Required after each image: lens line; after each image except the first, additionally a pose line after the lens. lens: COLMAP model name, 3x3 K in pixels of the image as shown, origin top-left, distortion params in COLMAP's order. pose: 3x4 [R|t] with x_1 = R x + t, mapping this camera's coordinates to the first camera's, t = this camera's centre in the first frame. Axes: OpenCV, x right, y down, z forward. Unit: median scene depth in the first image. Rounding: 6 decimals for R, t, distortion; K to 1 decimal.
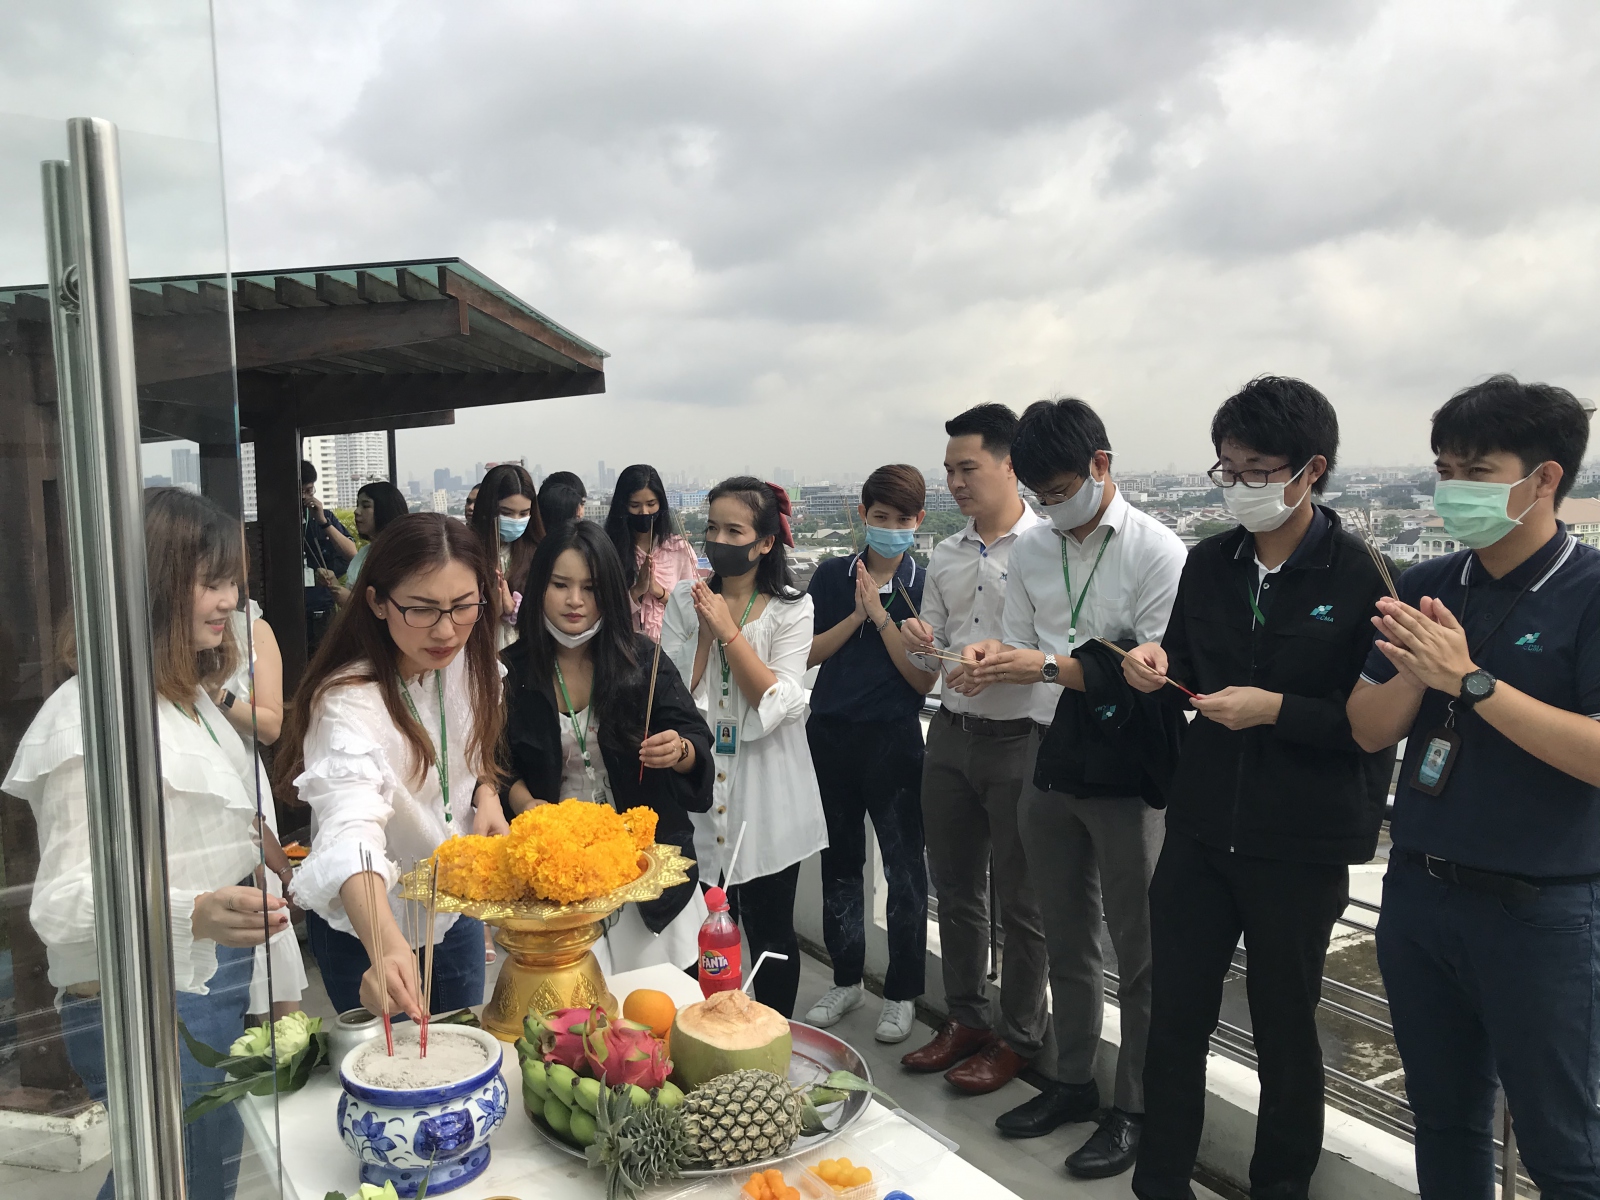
lens RADIAL K [[1319.3, 0, 793.4], [0, 1319.3, 602.1], [0, 0, 1]] dist [0.001099, 0.003021]
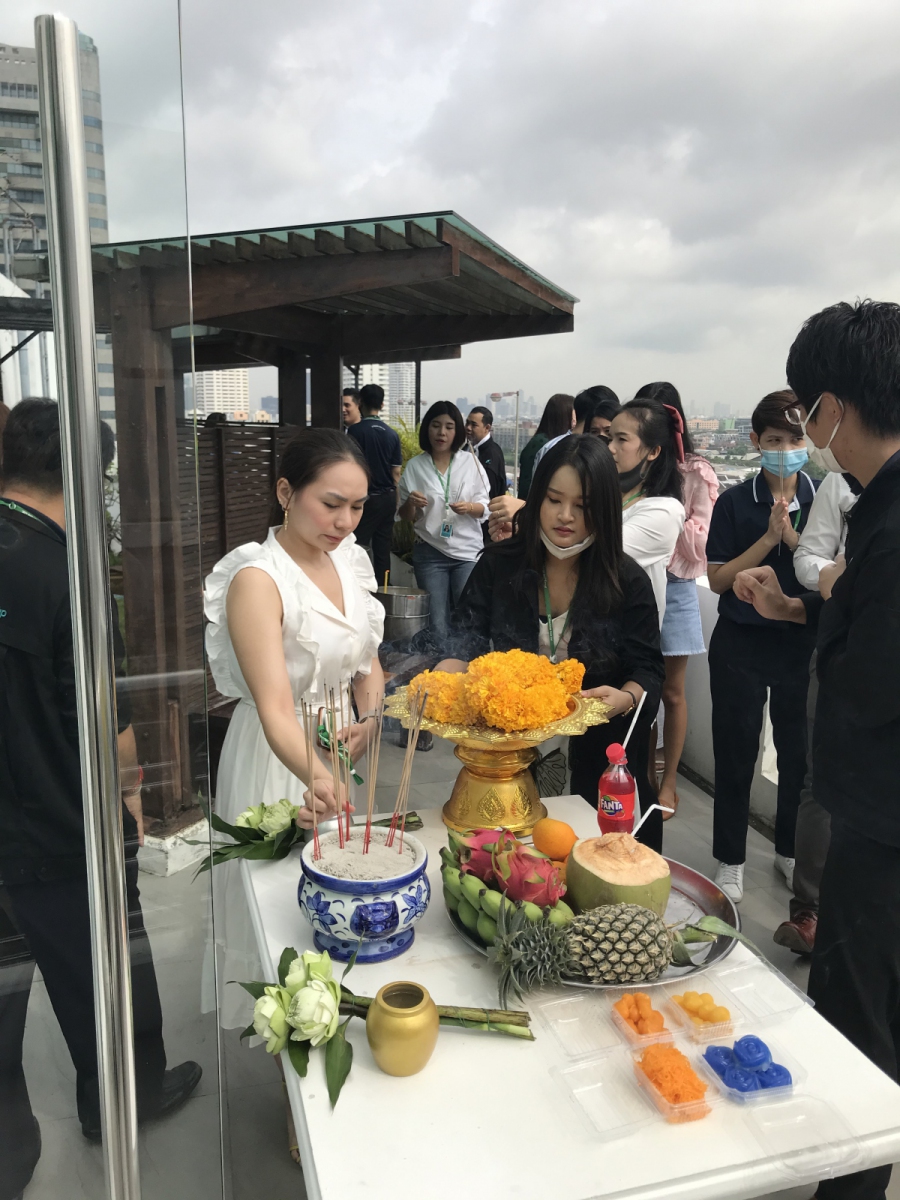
lens RADIAL K [[992.5, 0, 453.4], [0, 992.5, 599.4], [0, 0, 1]] dist [-0.016550, 0.033680]
pose [[0.964370, 0.079956, -0.252185, 0.015561], [-0.055189, 0.993065, 0.103809, 0.005807], [0.258736, -0.086193, 0.962095, 0.145861]]
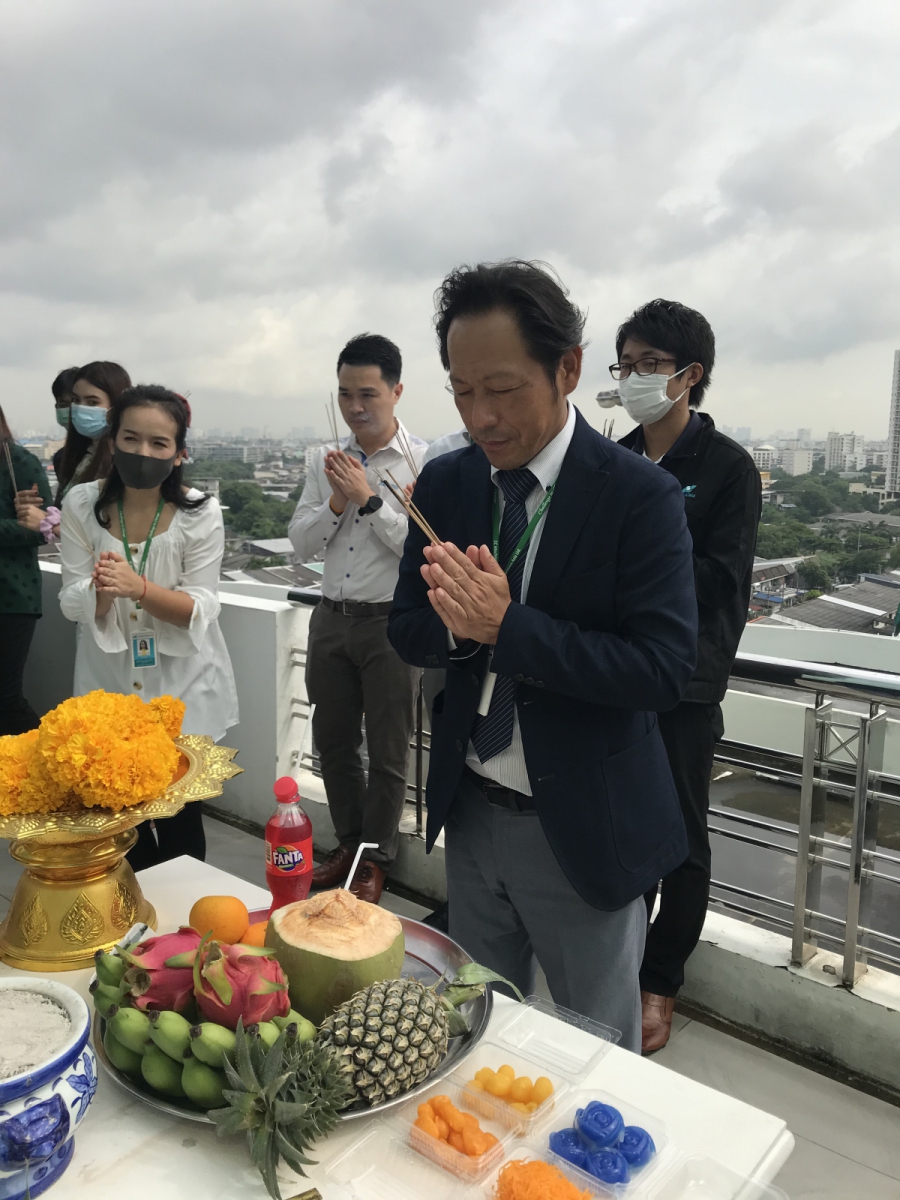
lens RADIAL K [[991.5, 0, 454.6], [0, 991.5, 597.4], [0, 0, 1]] dist [-0.003729, 0.024470]
pose [[0.943082, -0.021237, 0.331882, -0.208906], [-0.000755, 0.997820, 0.065996, 0.055799], [-0.332560, -0.062490, 0.941009, 0.385335]]
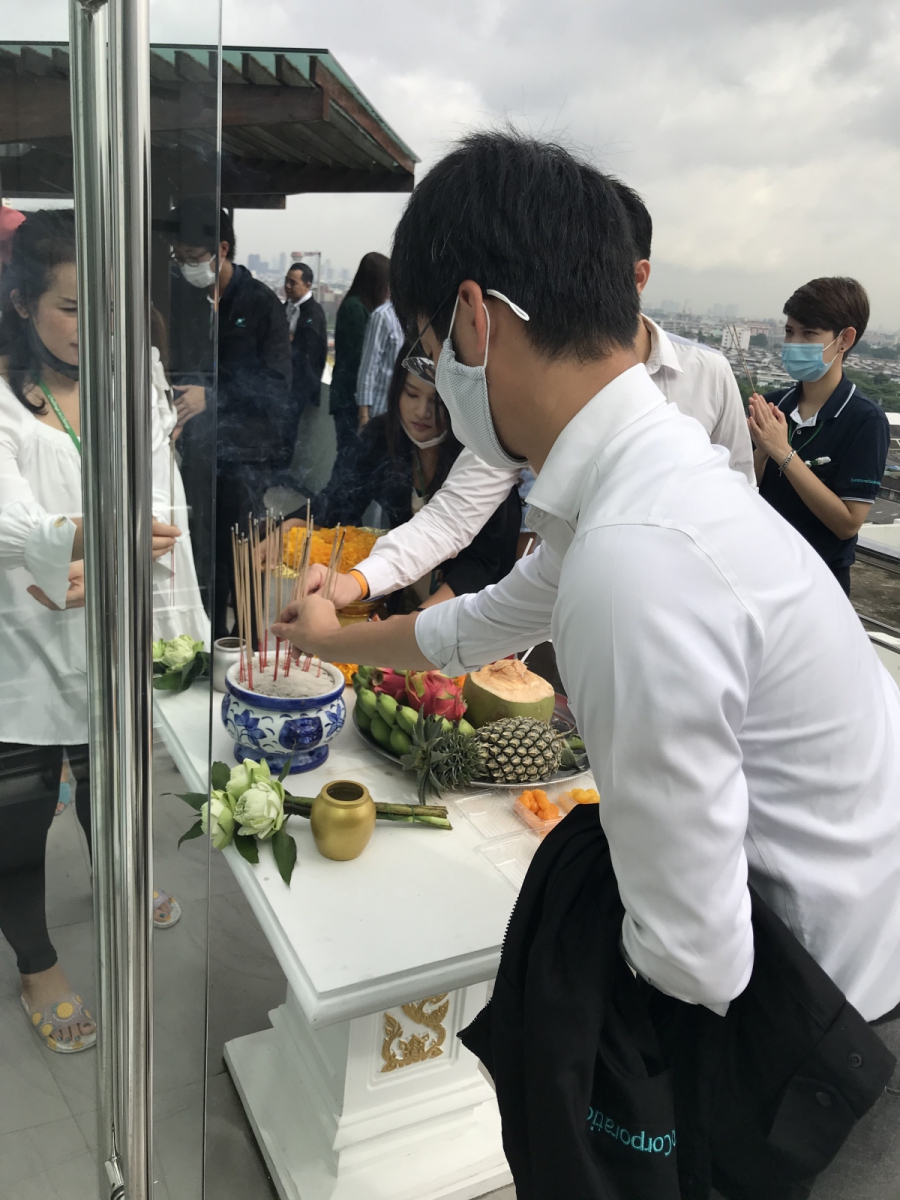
lens RADIAL K [[981.8, 0, 445.8], [0, 981.8, 599.7], [0, 0, 1]] dist [0.092958, -0.207735]
pose [[0.991336, 0.124694, -0.041277, -0.089439], [-0.113368, 0.970988, 0.210546, 0.040459], [0.066333, -0.204043, 0.976712, 0.051034]]
